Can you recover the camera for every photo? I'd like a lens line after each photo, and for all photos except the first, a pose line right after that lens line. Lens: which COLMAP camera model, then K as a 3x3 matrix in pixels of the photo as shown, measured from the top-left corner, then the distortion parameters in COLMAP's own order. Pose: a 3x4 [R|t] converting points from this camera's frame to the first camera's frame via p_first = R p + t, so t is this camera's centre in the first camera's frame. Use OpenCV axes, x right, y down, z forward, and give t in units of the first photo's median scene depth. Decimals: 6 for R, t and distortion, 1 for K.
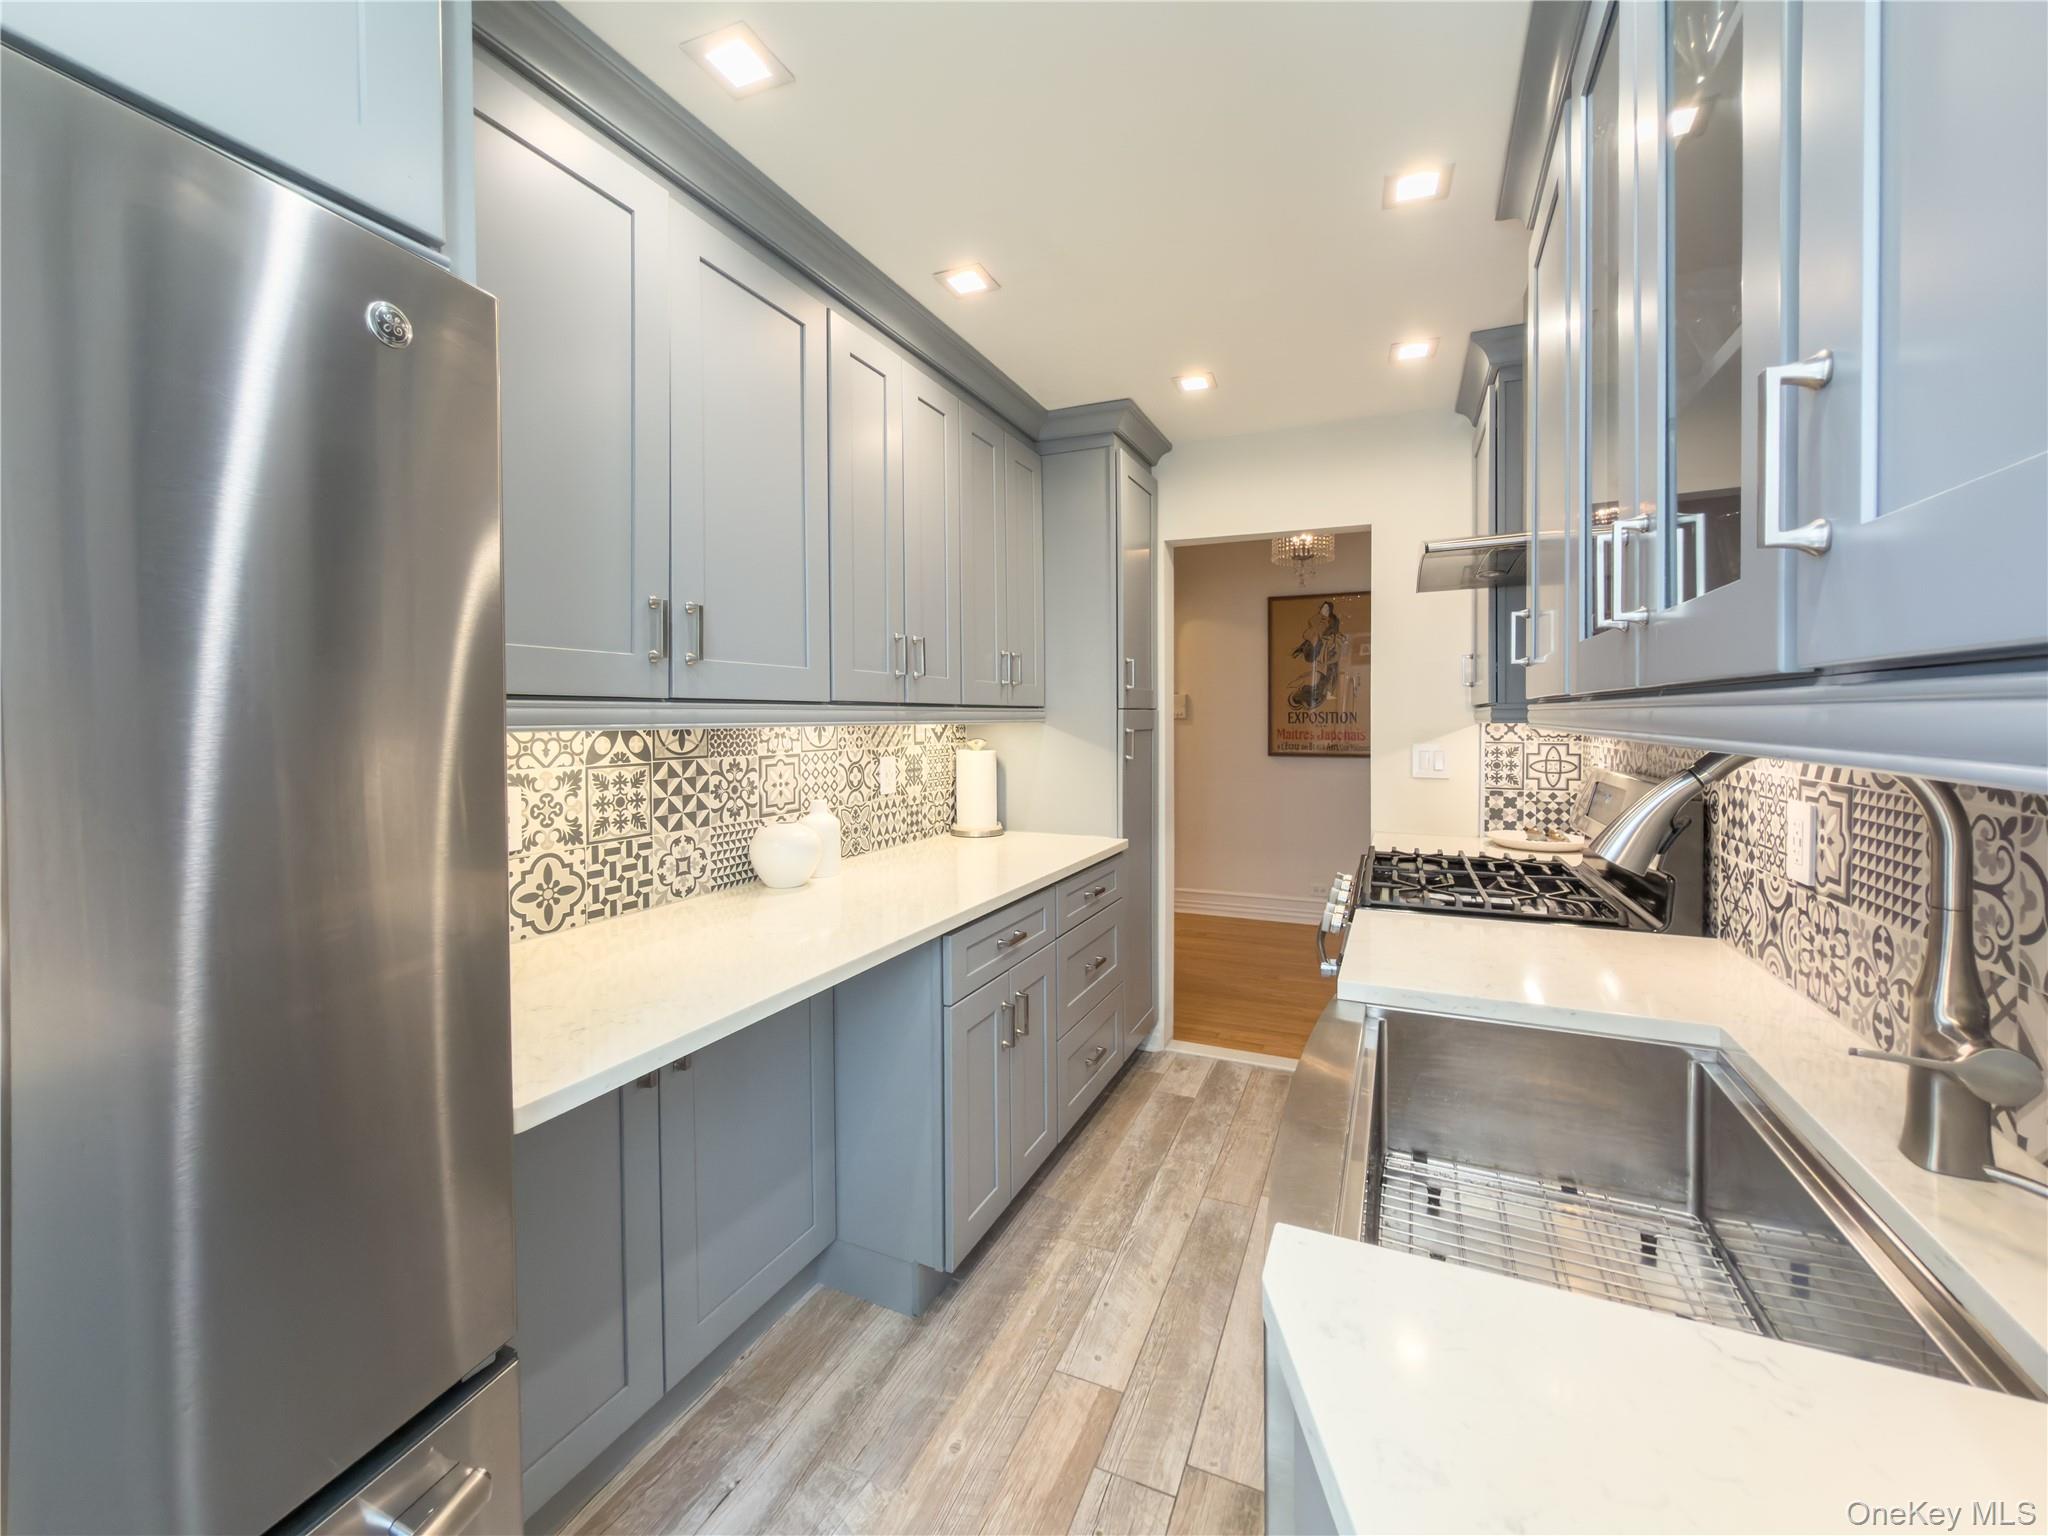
lens RADIAL K [[830.0, 0, 1032.9], [0, 830.0, 734.0], [0, 0, 1]] dist [-0.001060, -0.000344]
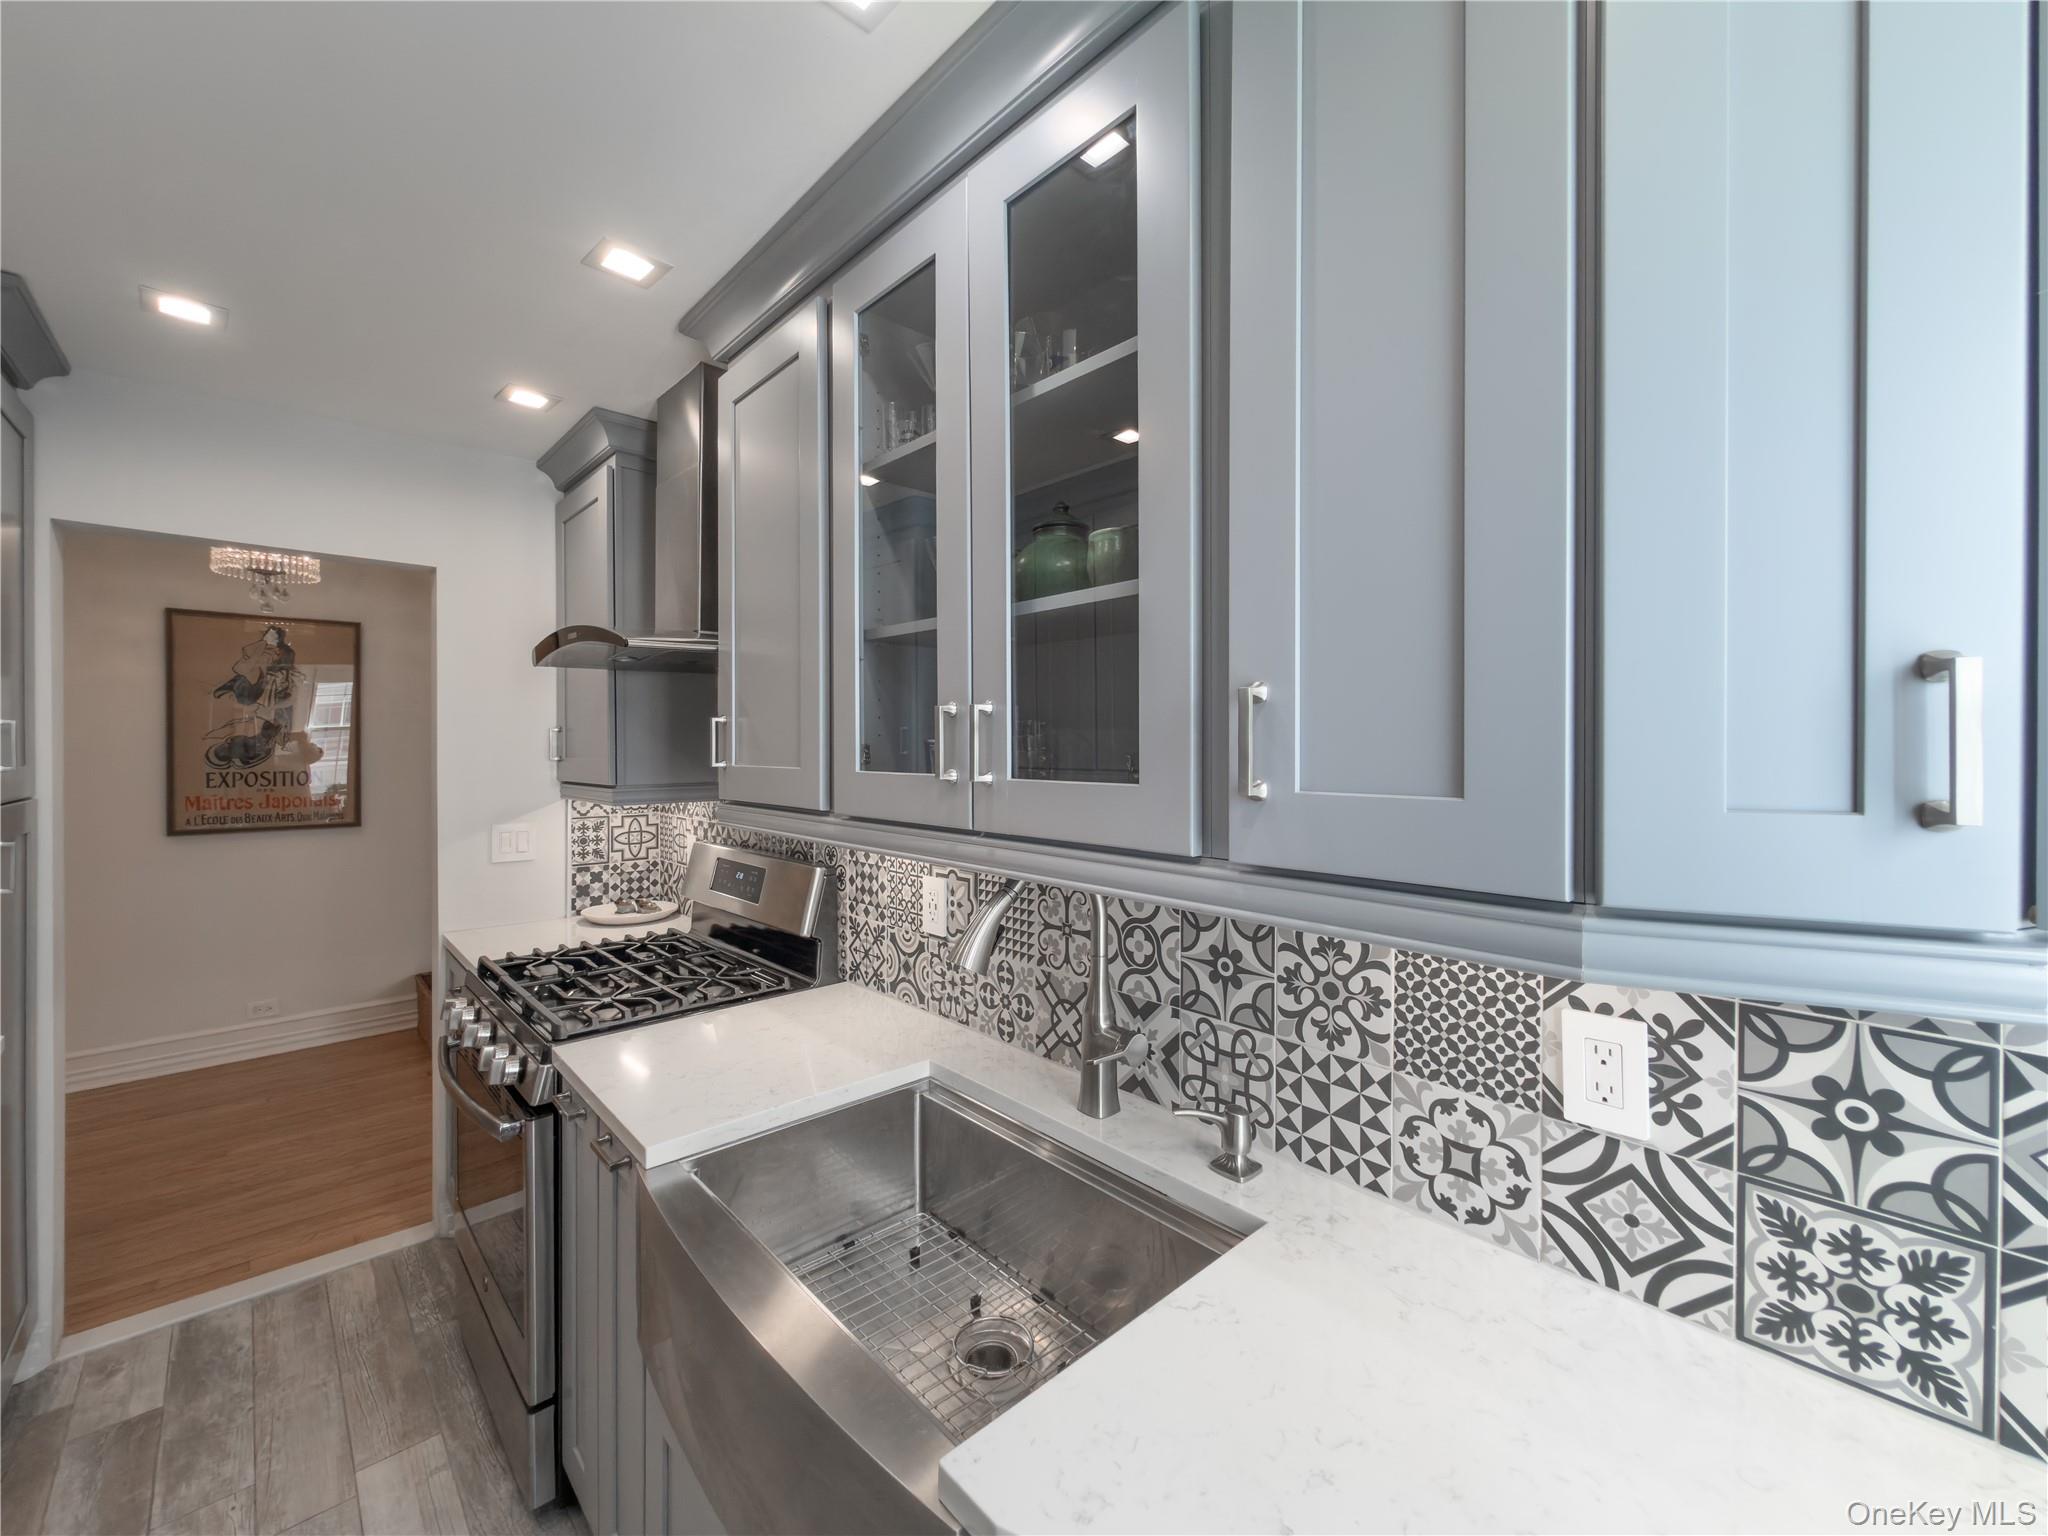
lens RADIAL K [[830.0, 0, 1034.7], [0, 830.0, 748.3], [0, 0, 1]] dist [-0.001060, -0.000344]
pose [[0.398224, 0.001679, 0.917287, -0.191987], [0.019921, 0.999747, -0.010479, -0.076745], [-0.917072, 0.022446, 0.398090, 0.179500]]
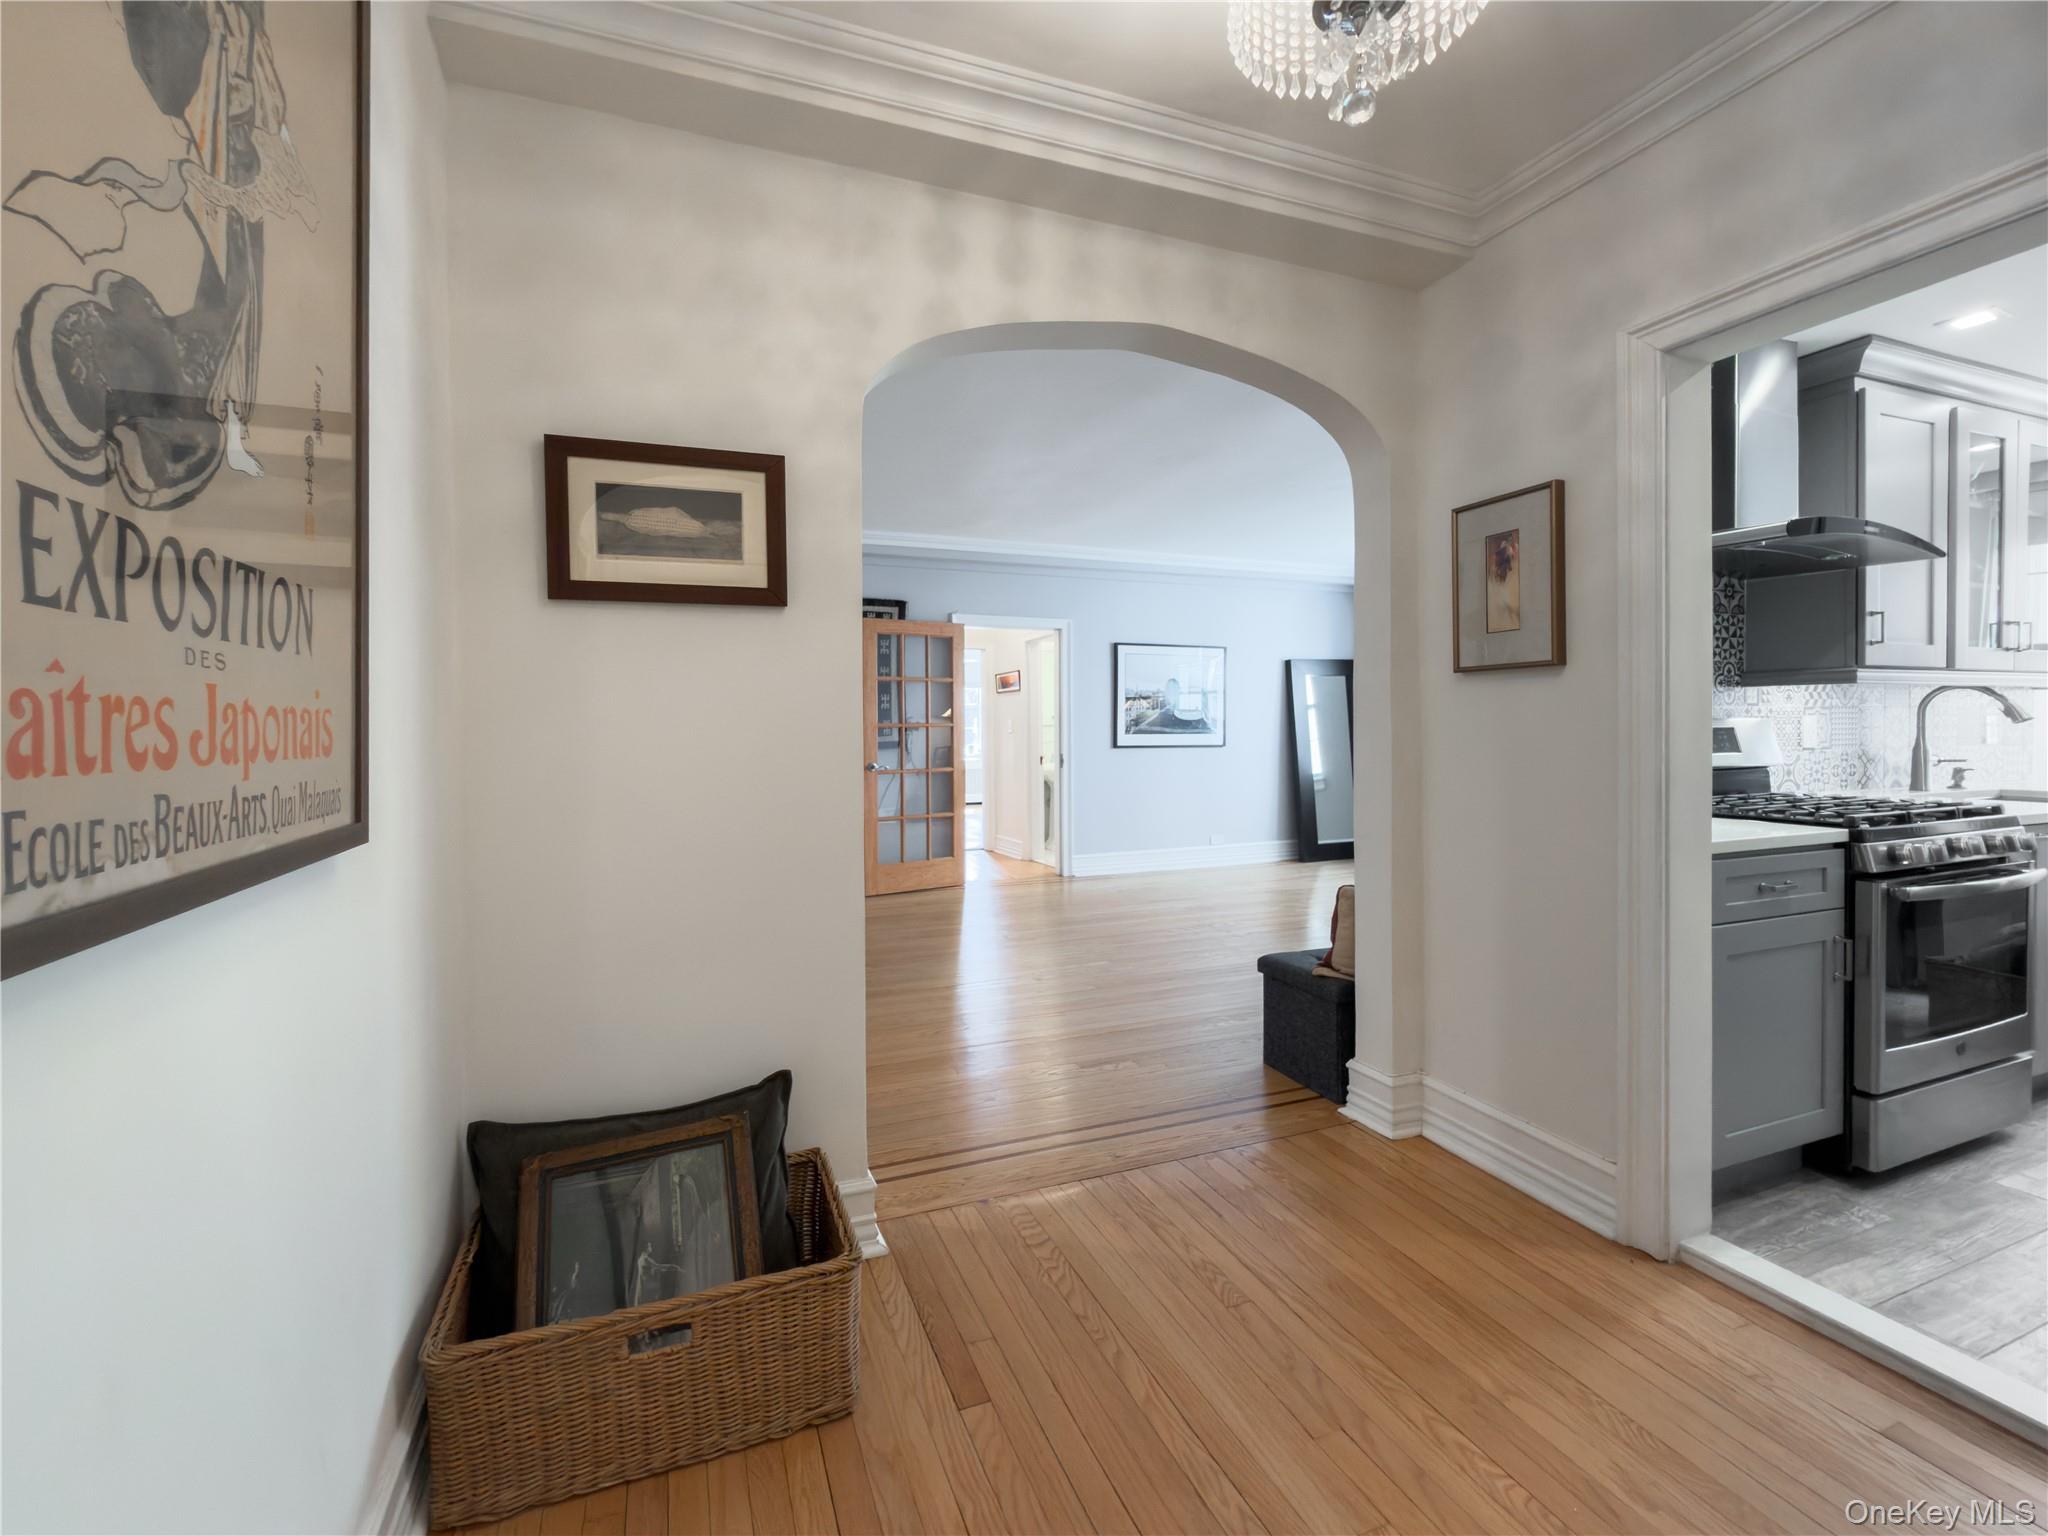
lens RADIAL K [[824.8, 0, 958.4], [0, 824.8, 735.9], [0, 0, 1]] dist [0.001358, -0.000521]
pose [[-0.671193, -0.001922, 0.741280, 0.521925], [0.026068, 0.999317, 0.026195, 0.006625], [-0.740824, 0.036906, -0.670684, 2.984366]]
